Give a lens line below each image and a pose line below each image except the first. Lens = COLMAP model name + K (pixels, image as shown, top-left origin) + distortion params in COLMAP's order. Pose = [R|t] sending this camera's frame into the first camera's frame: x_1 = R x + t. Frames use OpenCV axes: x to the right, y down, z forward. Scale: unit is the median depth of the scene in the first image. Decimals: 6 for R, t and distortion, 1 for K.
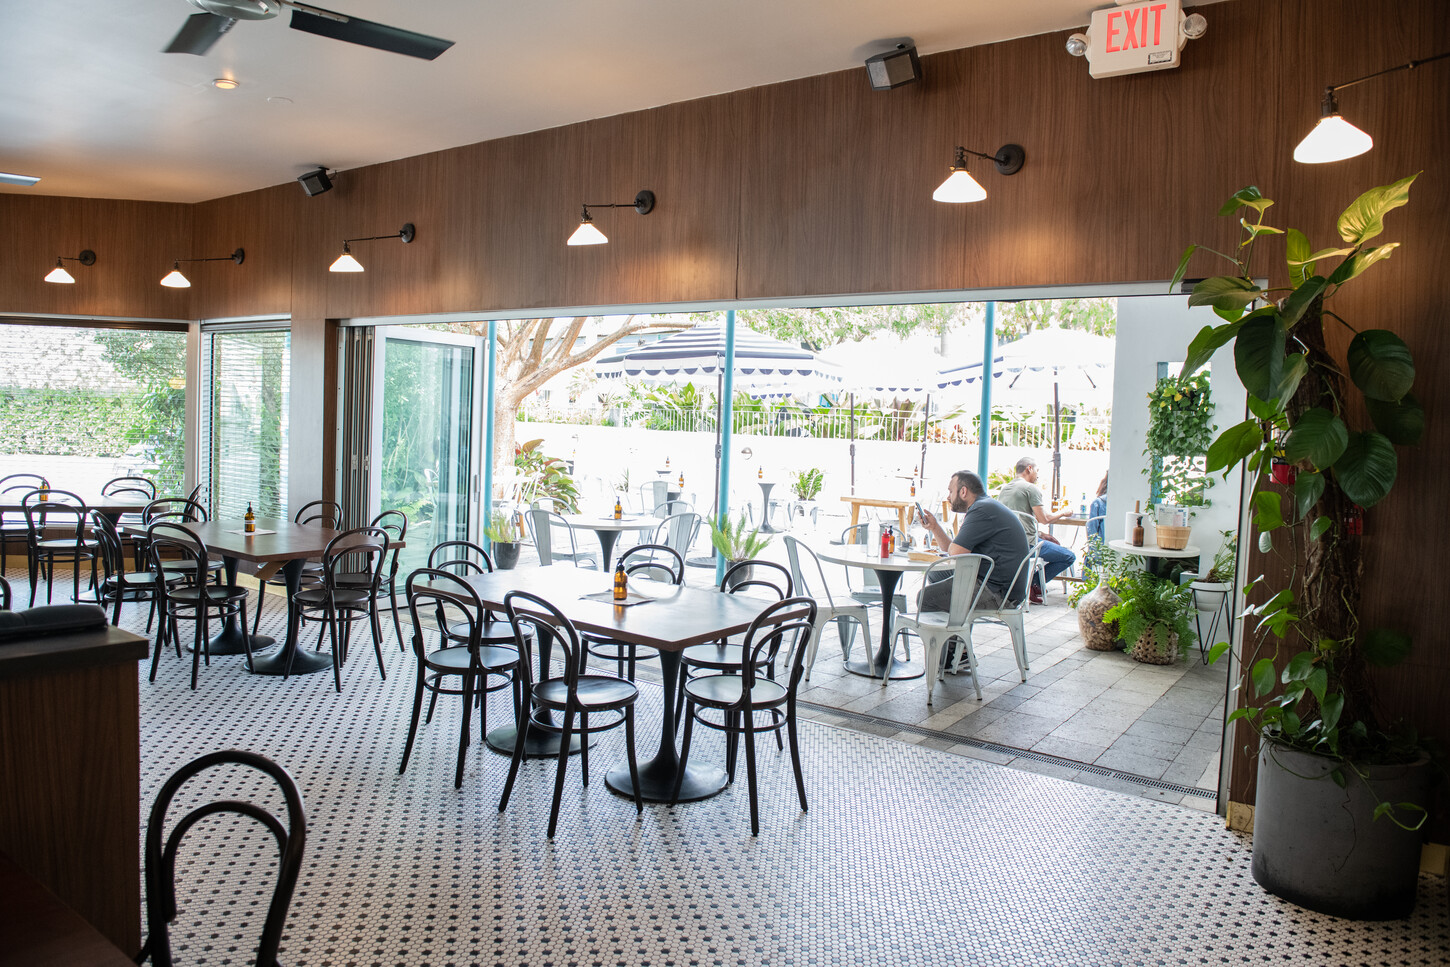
lens RADIAL K [[993.8, 0, 737.2], [0, 993.8, 475.0], [0, 0, 1]] dist [-0.050468, -0.003509]
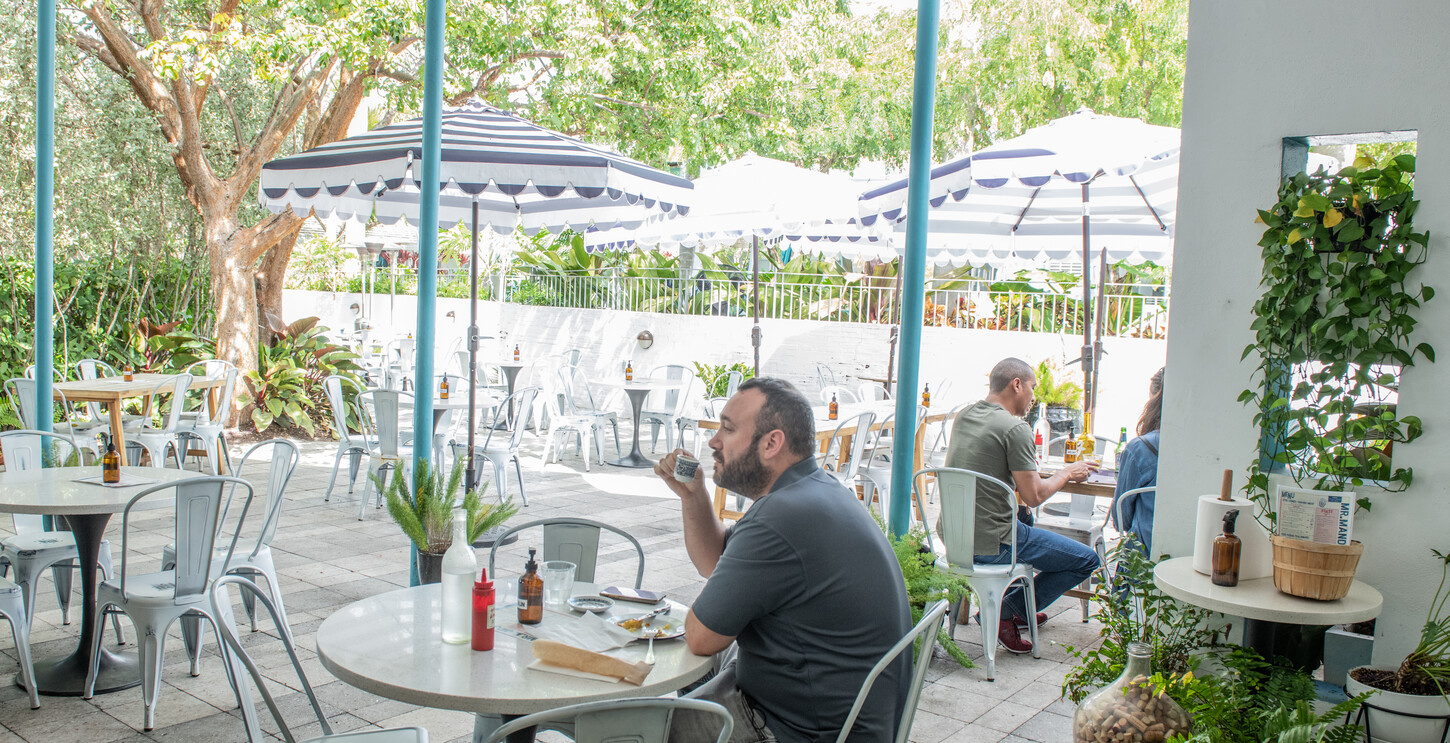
lens RADIAL K [[1159.9, 0, 692.5], [0, 1159.9, 394.6], [0, 0, 1]] dist [-0.030438, 0.000277]
pose [[0.998019, 0.009299, -0.062222, 0.208206], [-0.007510, 0.999553, 0.028922, -0.017298], [0.062464, -0.028397, 0.997643, 0.494075]]
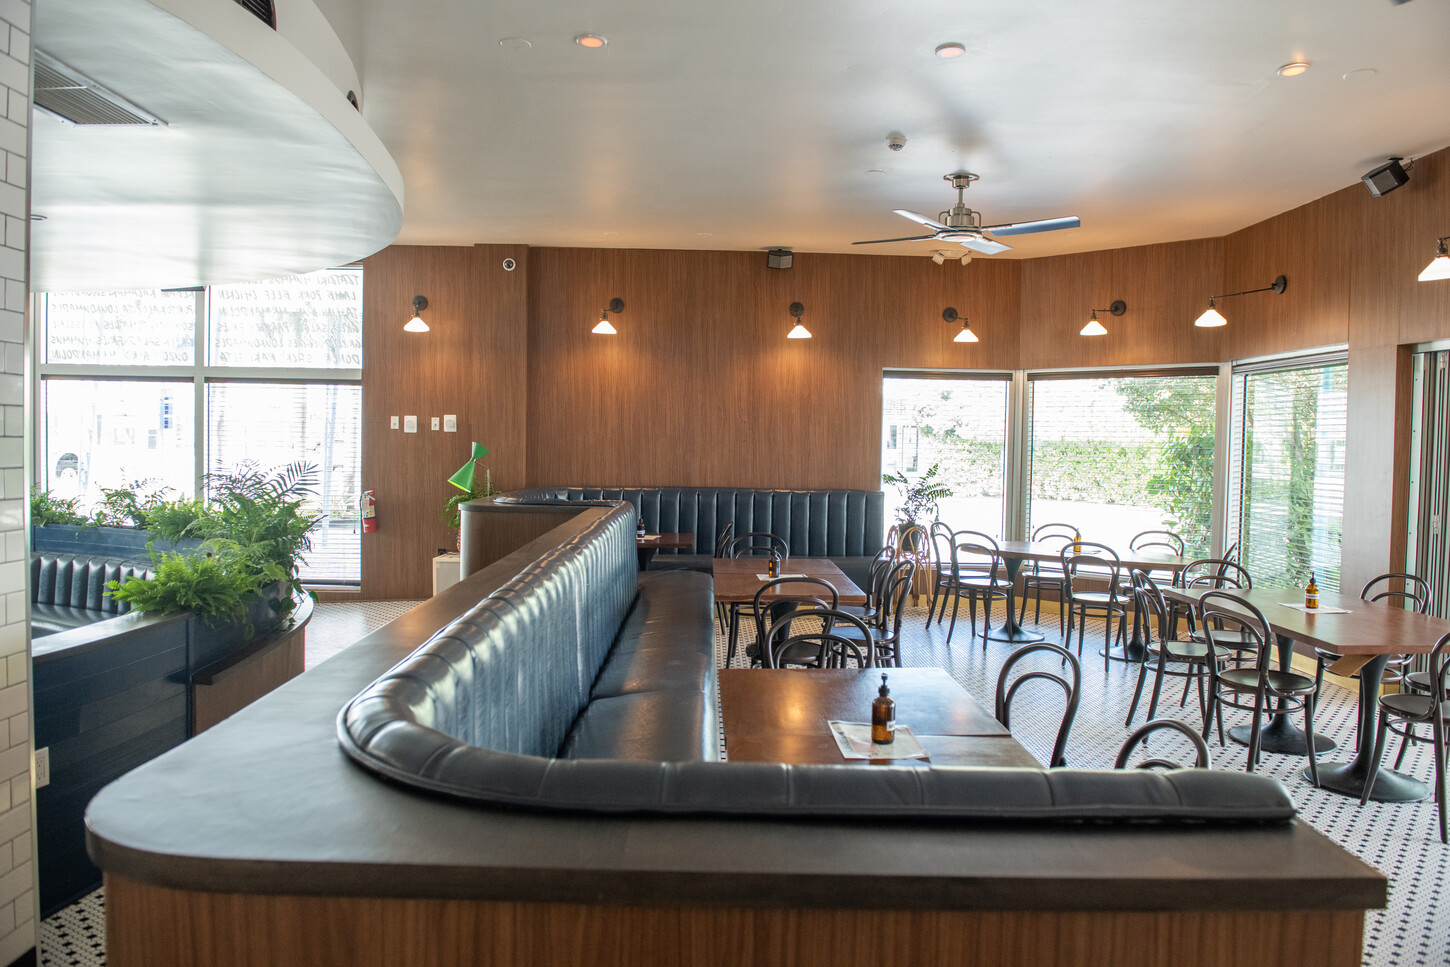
lens RADIAL K [[993.8, 0, 717.7], [0, 993.8, 475.2], [0, 0, 1]] dist [-0.050468, -0.003509]
pose [[0.584315, -0.002173, -0.811524, -0.100564], [-0.037049, 0.998882, -0.029351, -0.008566], [0.810681, 0.047217, 0.583581, 0.092335]]
